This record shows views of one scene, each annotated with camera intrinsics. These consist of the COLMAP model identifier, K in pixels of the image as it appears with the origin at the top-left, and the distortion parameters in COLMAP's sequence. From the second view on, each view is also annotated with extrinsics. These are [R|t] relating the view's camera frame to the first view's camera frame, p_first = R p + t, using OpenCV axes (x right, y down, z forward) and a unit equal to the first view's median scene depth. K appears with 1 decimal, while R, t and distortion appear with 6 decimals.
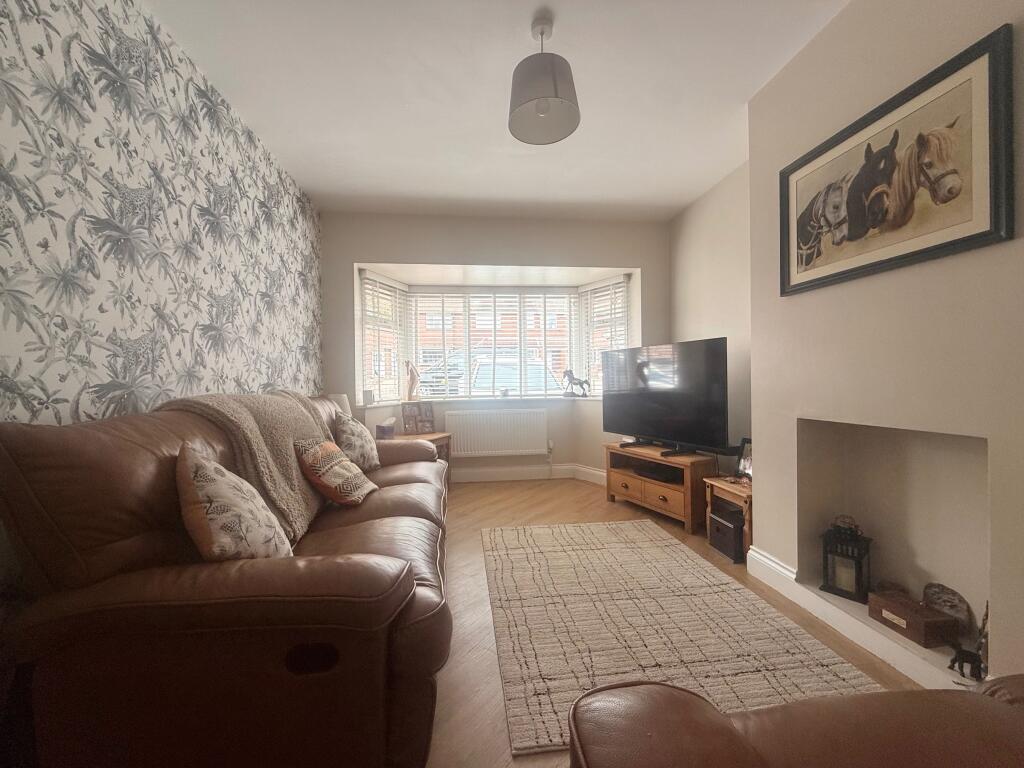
lens RADIAL K [[408.3, 0, 509.7], [0, 408.3, 385.0], [0, 0, 1]] dist [0.000645, 0.000406]
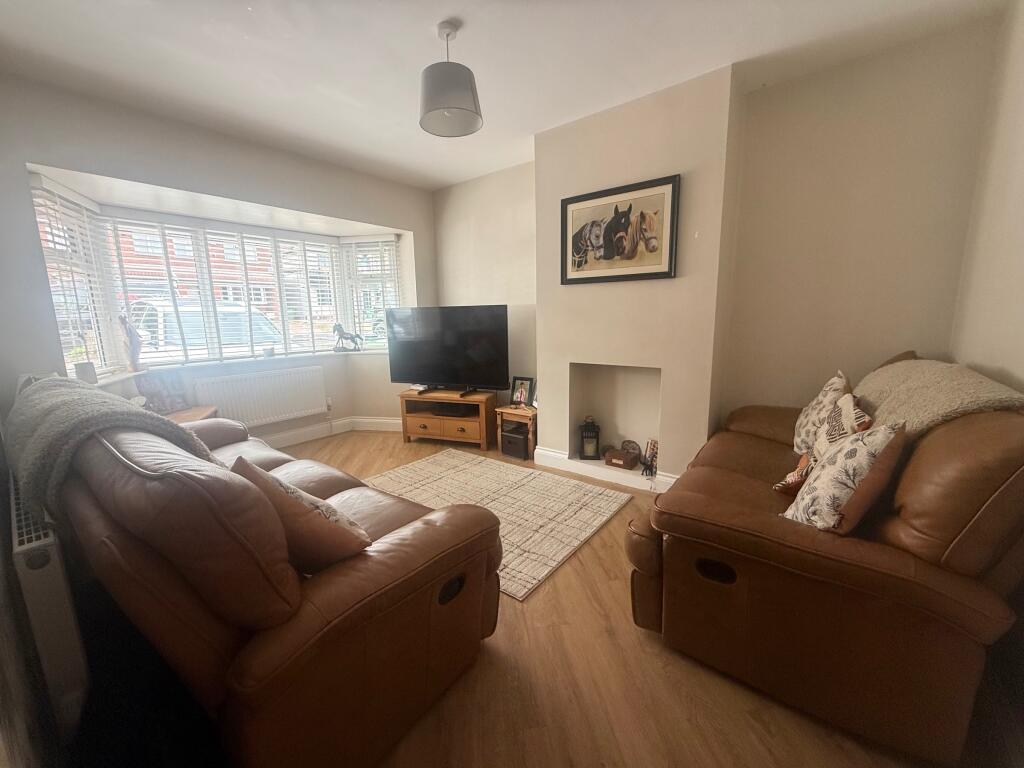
lens RADIAL K [[408.3, 0, 508.7], [0, 408.3, 382.9], [0, 0, 1]] dist [0.000645, 0.000406]
pose [[0.711988, -0.116624, 0.692440, -0.528996], [0.017661, 0.988773, 0.148375, -0.073639], [-0.701970, -0.093412, 0.706054, 0.011545]]
